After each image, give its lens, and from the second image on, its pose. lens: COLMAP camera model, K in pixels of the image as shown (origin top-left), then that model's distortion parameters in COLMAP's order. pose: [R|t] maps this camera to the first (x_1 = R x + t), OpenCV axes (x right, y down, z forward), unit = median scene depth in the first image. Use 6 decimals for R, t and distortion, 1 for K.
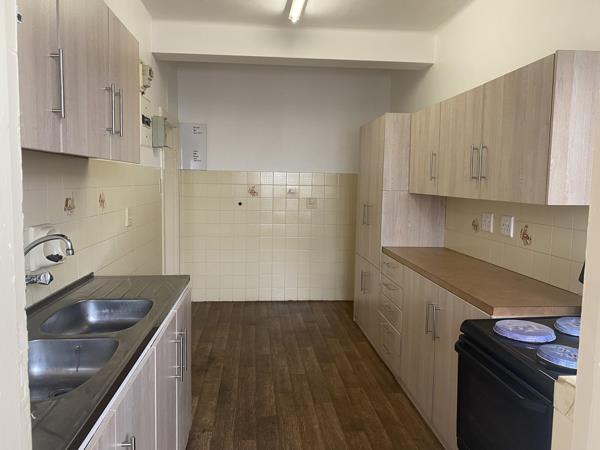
lens RADIAL K [[463.8, 0, 300.1], [0, 463.8, 224.4], [0, 0, 1]] dist [0.012223, 0.003144]
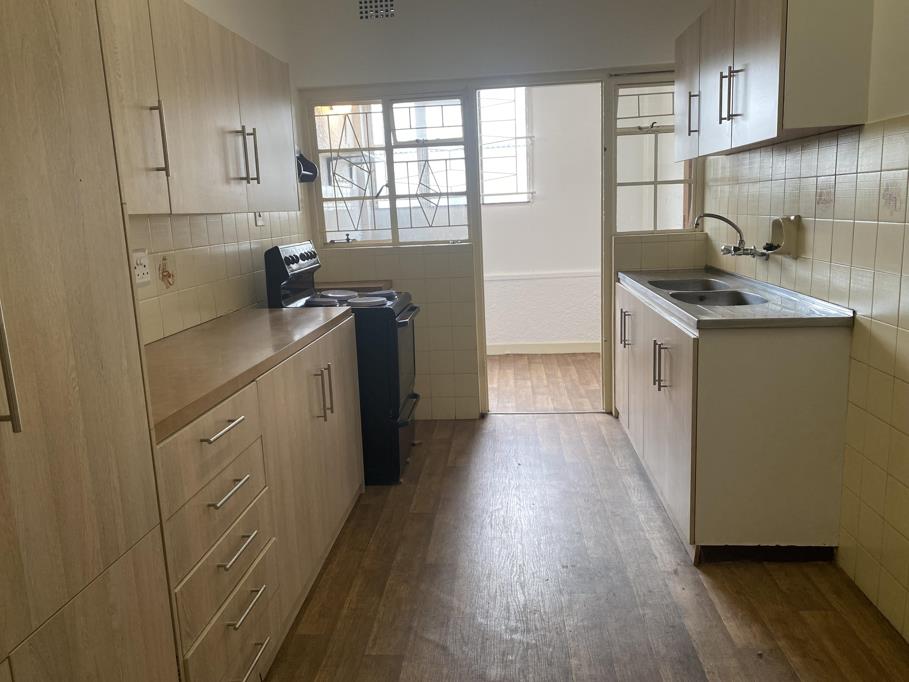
lens RADIAL K [[702.7, 0, 454.1], [0, 702.7, 340.3], [0, 0, 1]] dist [0.012223, 0.003144]
pose [[-0.985669, 0.000392, 0.168692, -0.072145], [0.045571, 0.963437, 0.264031, -0.124490], [-0.162421, 0.267935, -0.949648, 1.871656]]
